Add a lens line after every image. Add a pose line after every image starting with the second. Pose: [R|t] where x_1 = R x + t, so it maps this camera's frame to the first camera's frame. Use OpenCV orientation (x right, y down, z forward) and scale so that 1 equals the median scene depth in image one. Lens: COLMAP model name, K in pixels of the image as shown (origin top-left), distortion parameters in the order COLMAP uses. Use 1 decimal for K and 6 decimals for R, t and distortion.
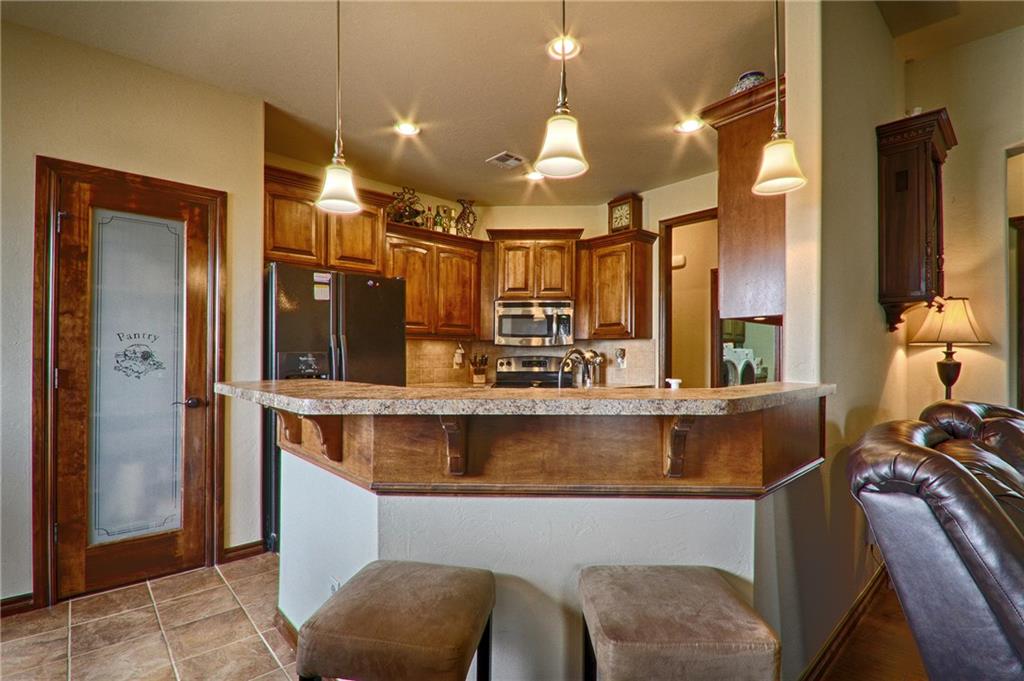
lens RADIAL K [[480.9, 0, 540.8], [0, 480.9, 354.7], [0, 0, 1]] dist [0.004738, -0.005928]
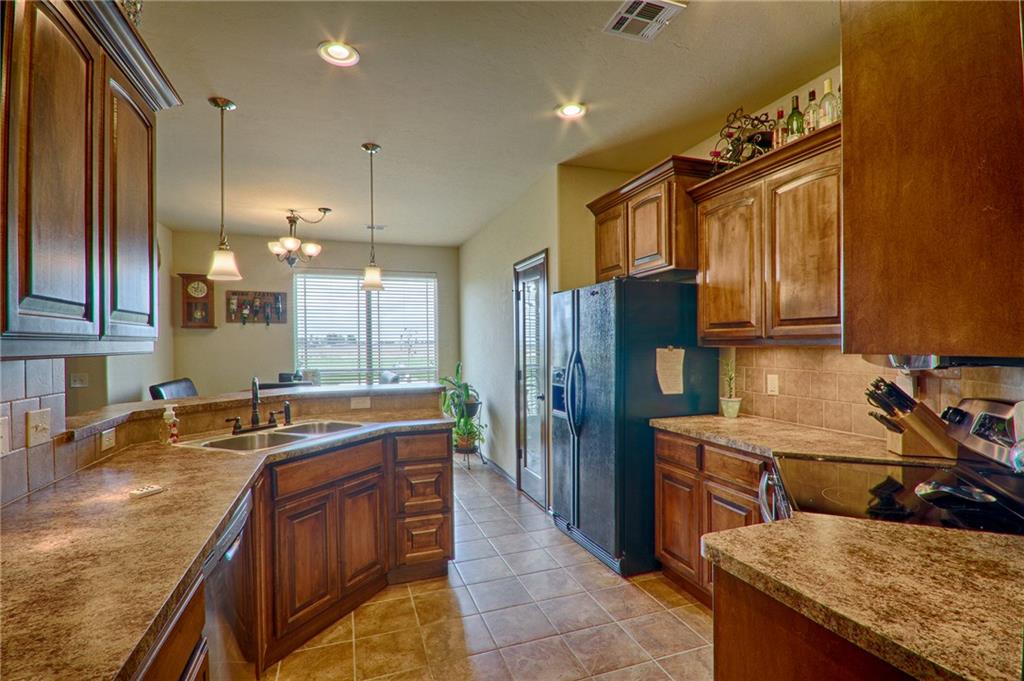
lens RADIAL K [[480.9, 0, 509.4], [0, 480.9, 343.2], [0, 0, 1]] dist [0.004738, -0.005928]
pose [[-0.421359, 0.002129, -0.906891, 0.710572], [0.010801, 0.999938, -0.002671, -0.070944], [0.906829, -0.010921, -0.421356, 1.664495]]
